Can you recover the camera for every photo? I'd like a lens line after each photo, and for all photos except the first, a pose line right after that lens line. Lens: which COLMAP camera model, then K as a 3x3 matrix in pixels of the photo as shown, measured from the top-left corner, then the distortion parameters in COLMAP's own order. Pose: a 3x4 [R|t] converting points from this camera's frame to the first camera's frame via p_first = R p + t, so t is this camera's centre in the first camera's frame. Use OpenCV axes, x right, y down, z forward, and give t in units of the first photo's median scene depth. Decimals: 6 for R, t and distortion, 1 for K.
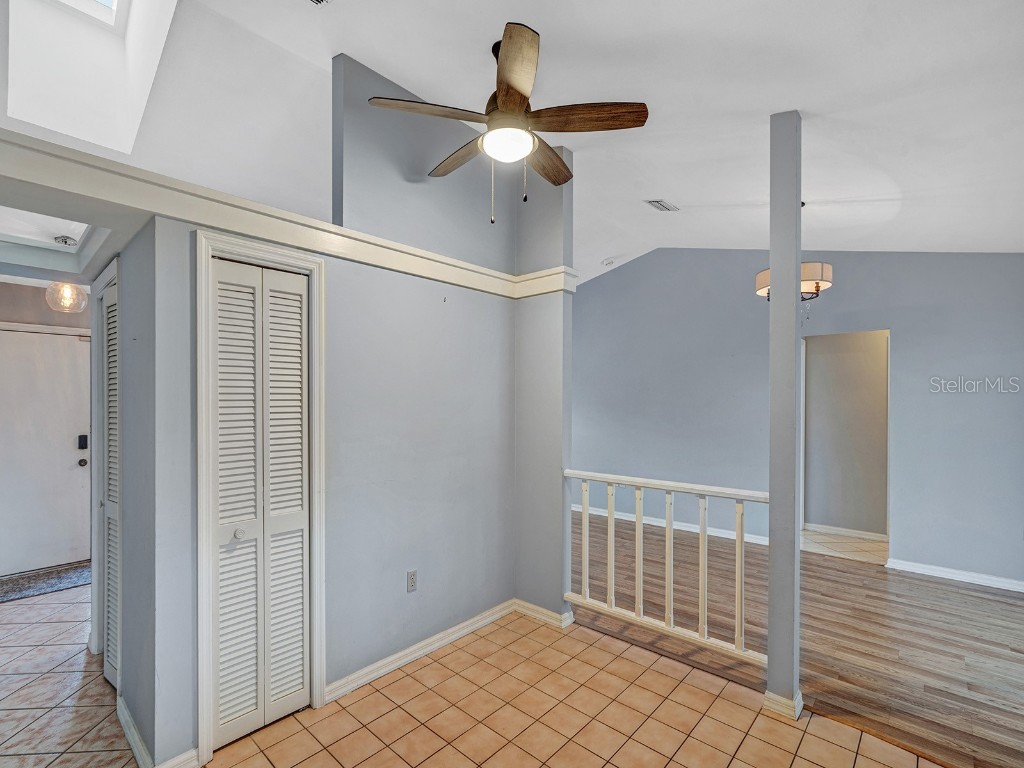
lens RADIAL K [[471.2, 0, 505.3], [0, 471.2, 409.5], [0, 0, 1]] dist [0.000824, 0.000218]
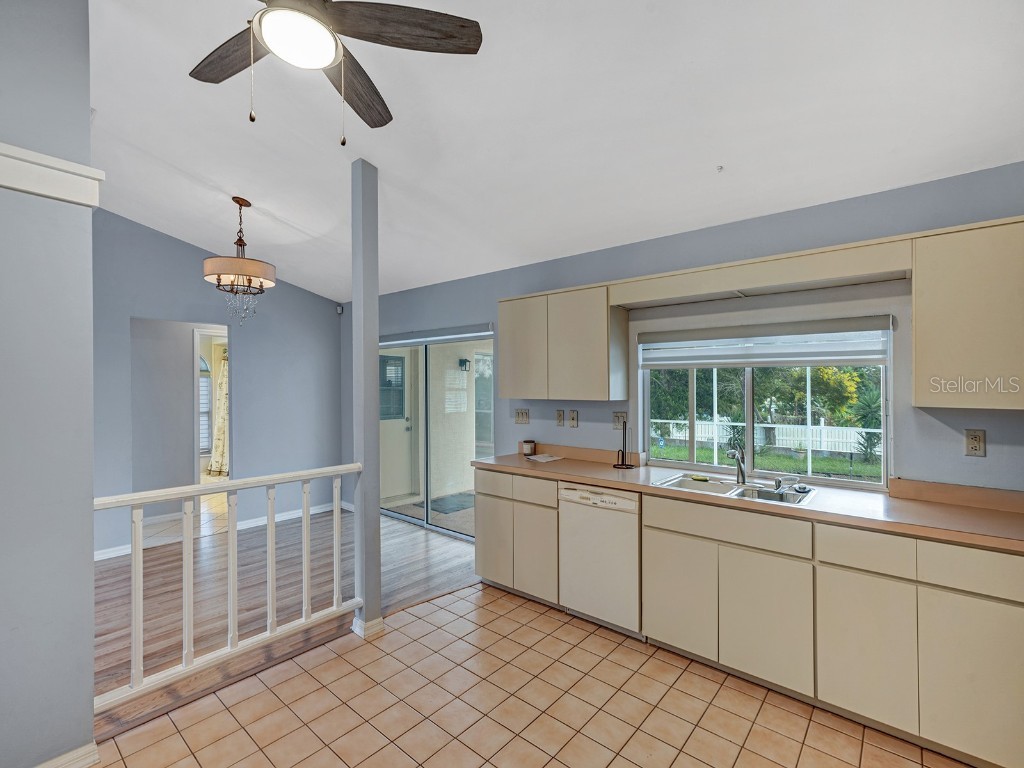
lens RADIAL K [[471.2, 0, 511.2], [0, 471.2, 383.4], [0, 0, 1]] dist [0.000824, 0.000218]
pose [[-0.031611, 0.012770, 0.999419, -0.571087], [0.020475, 0.999717, -0.012126, -0.001978], [-0.999290, 0.020079, -0.031864, 0.538843]]
